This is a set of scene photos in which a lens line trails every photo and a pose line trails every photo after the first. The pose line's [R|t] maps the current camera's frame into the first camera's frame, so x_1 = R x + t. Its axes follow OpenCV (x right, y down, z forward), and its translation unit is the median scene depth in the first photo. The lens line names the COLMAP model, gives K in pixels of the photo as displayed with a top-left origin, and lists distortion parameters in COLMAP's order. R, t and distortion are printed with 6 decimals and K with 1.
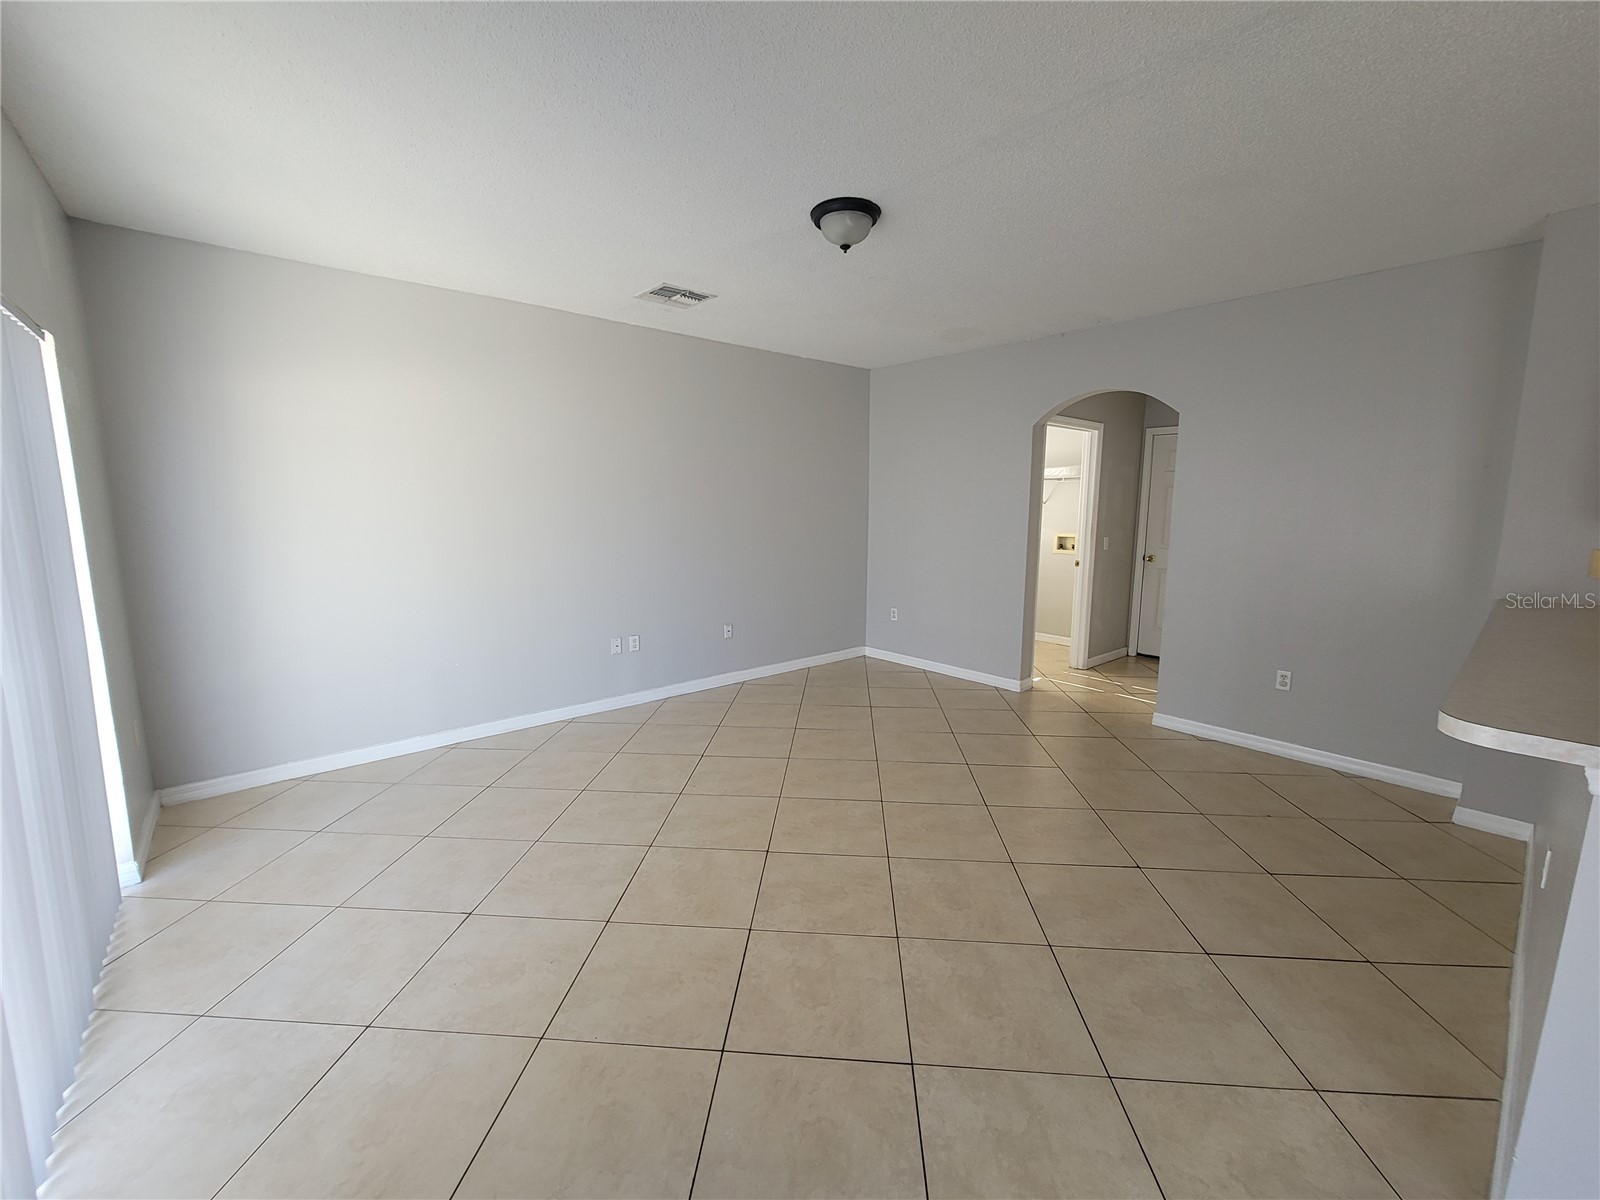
lens RADIAL K [[644.8, 0, 800.0], [0, 644.8, 600.0], [0, 0, 1]] dist [-0.000115, -0.000021]
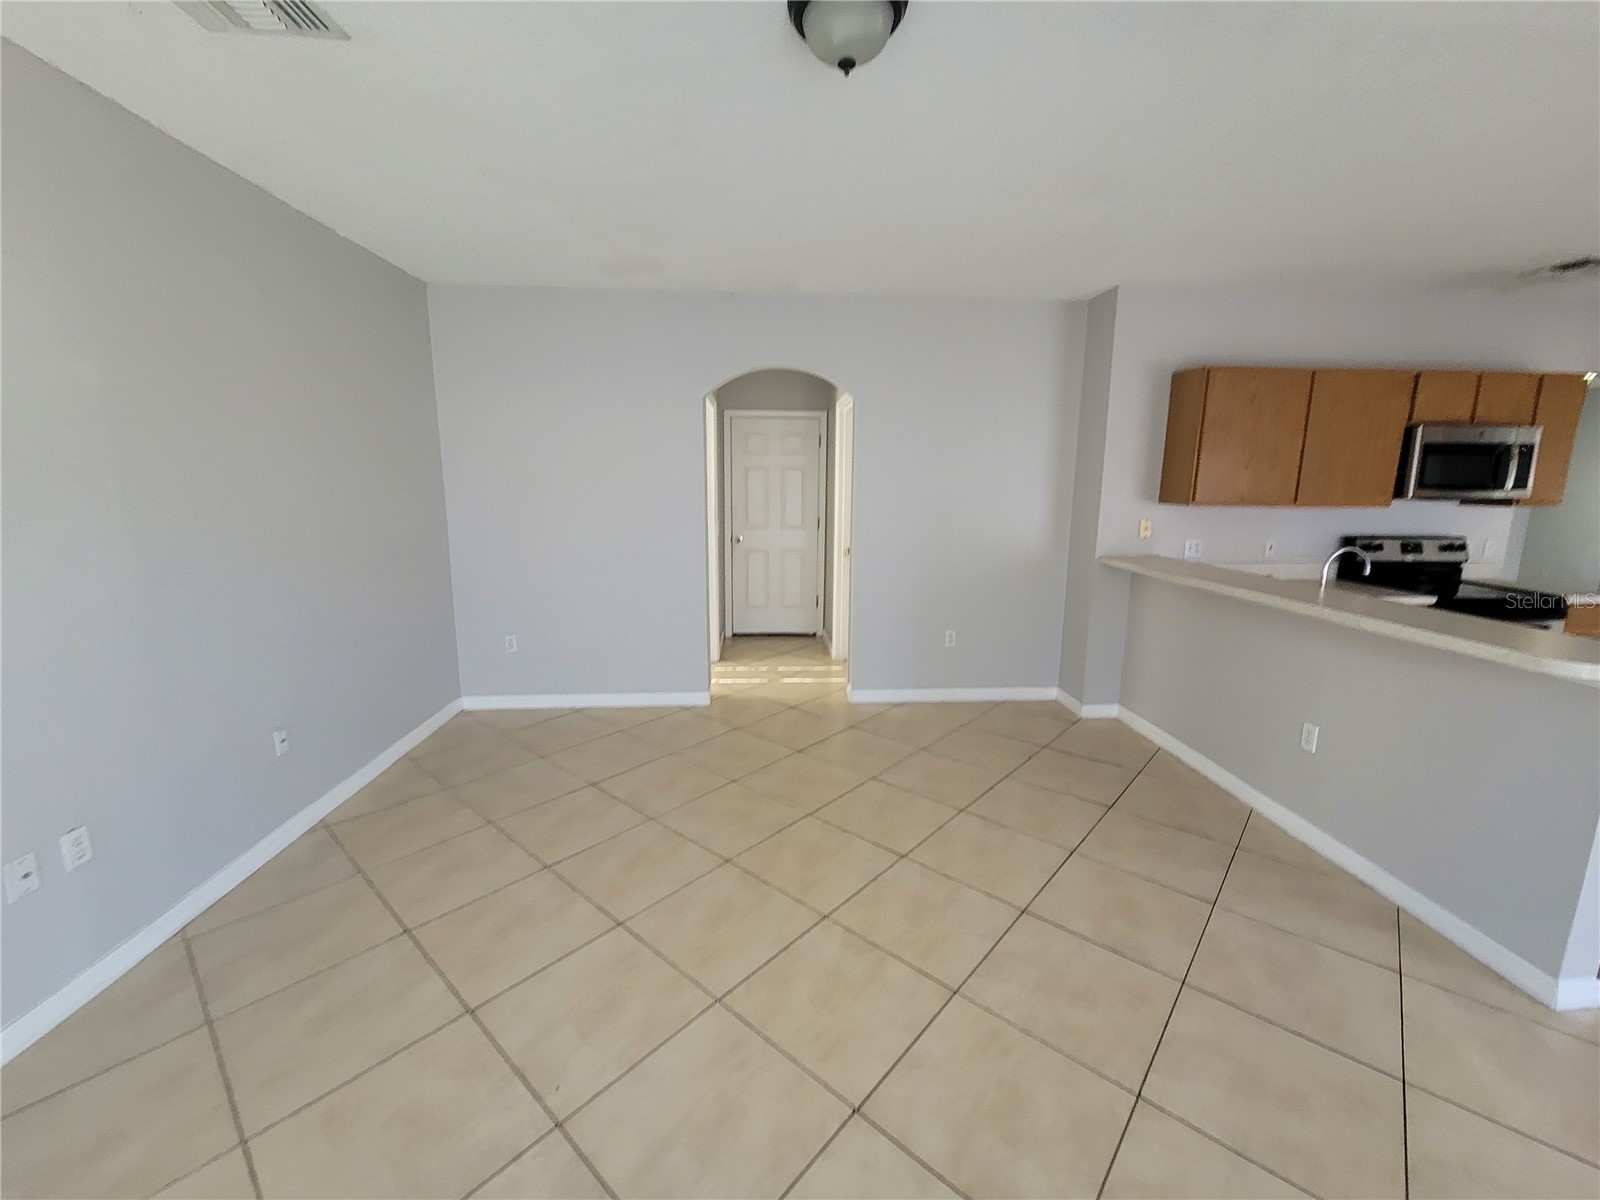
lens RADIAL K [[644.8, 0, 800.0], [0, 644.8, 600.0], [0, 0, 1]] dist [-0.000115, -0.000021]
pose [[0.609881, -0.143573, 0.779379, -0.275890], [0.115274, 0.989064, 0.091996, -0.071907], [-0.784065, 0.033736, 0.619762, 0.395324]]
